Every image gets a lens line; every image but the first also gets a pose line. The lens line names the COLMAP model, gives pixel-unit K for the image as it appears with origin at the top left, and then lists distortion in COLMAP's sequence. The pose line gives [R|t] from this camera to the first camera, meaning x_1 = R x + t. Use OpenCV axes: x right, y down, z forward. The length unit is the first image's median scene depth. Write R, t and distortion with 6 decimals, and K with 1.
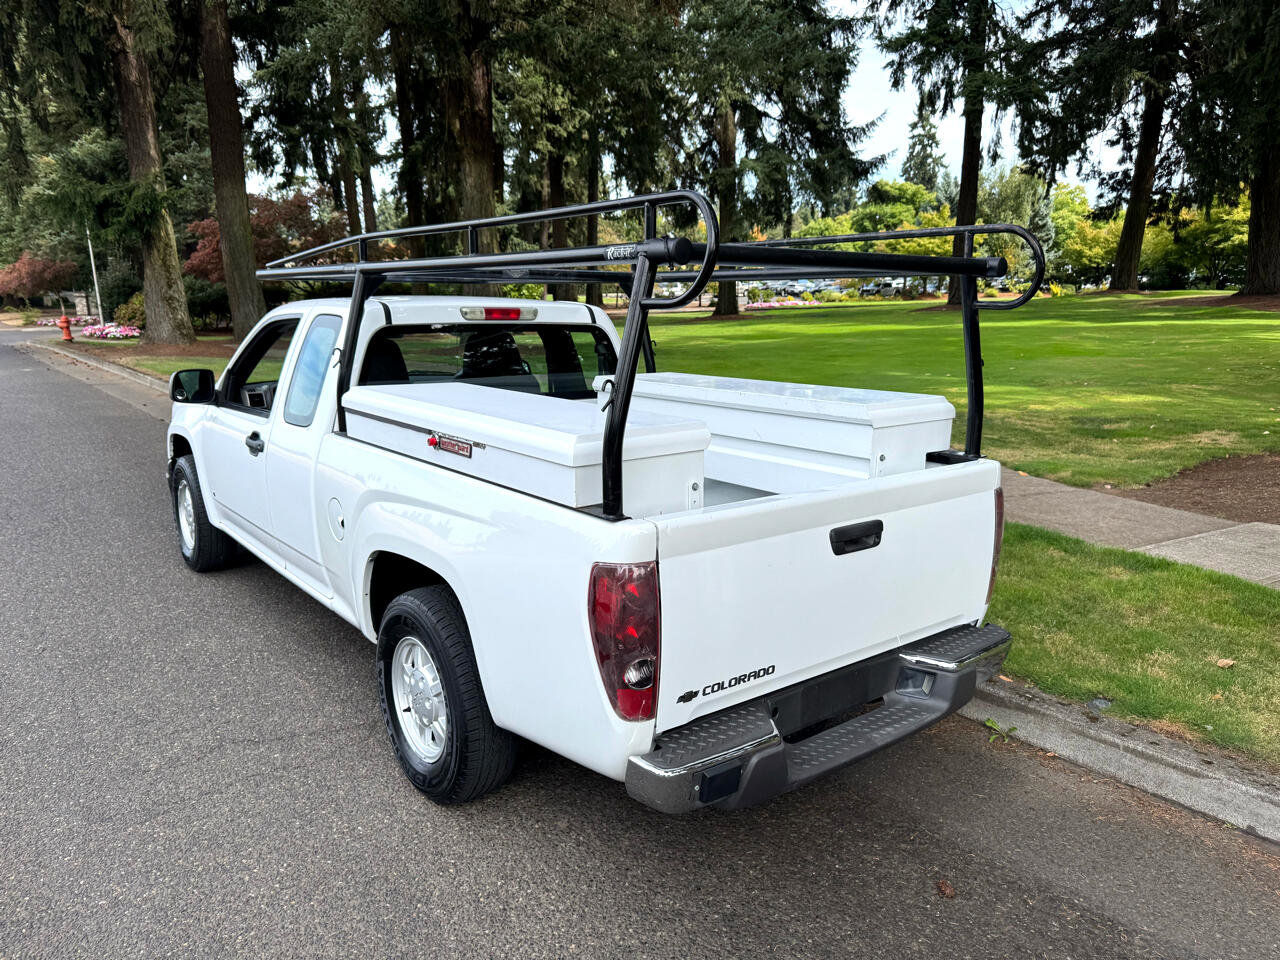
lens RADIAL K [[919.2, 0, 640.0], [0, 919.2, 480.0], [0, 0, 1]] dist [0.041228, -0.054780]
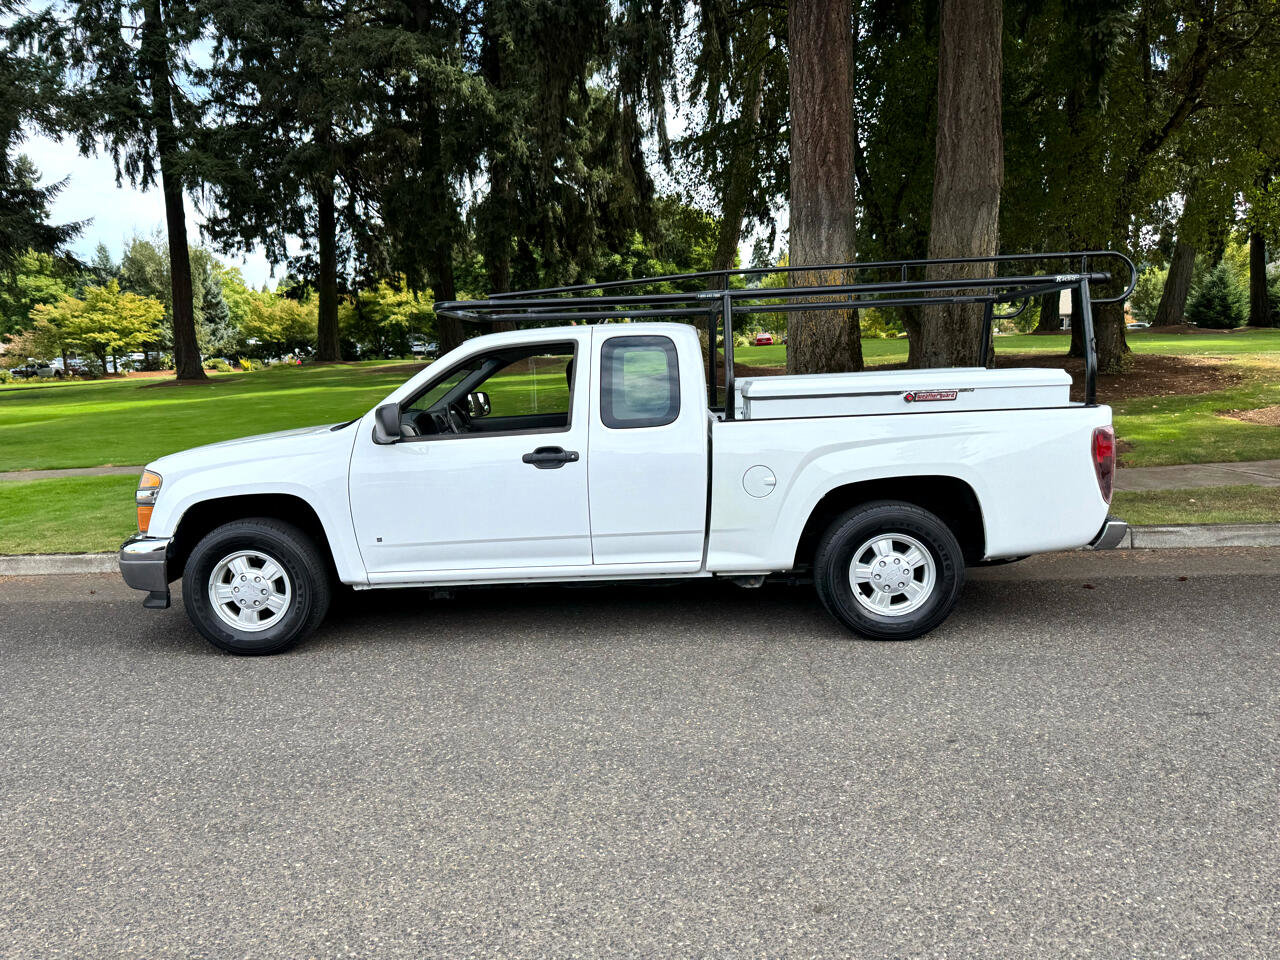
lens RADIAL K [[919.2, 0, 640.0], [0, 919.2, 480.0], [0, 0, 1]] dist [0.041228, -0.054780]
pose [[0.634207, -0.126838, 0.762689, -0.105662], [0.189332, 0.981896, 0.005856, -0.000170], [-0.749623, 0.140688, 0.646739, 0.019733]]
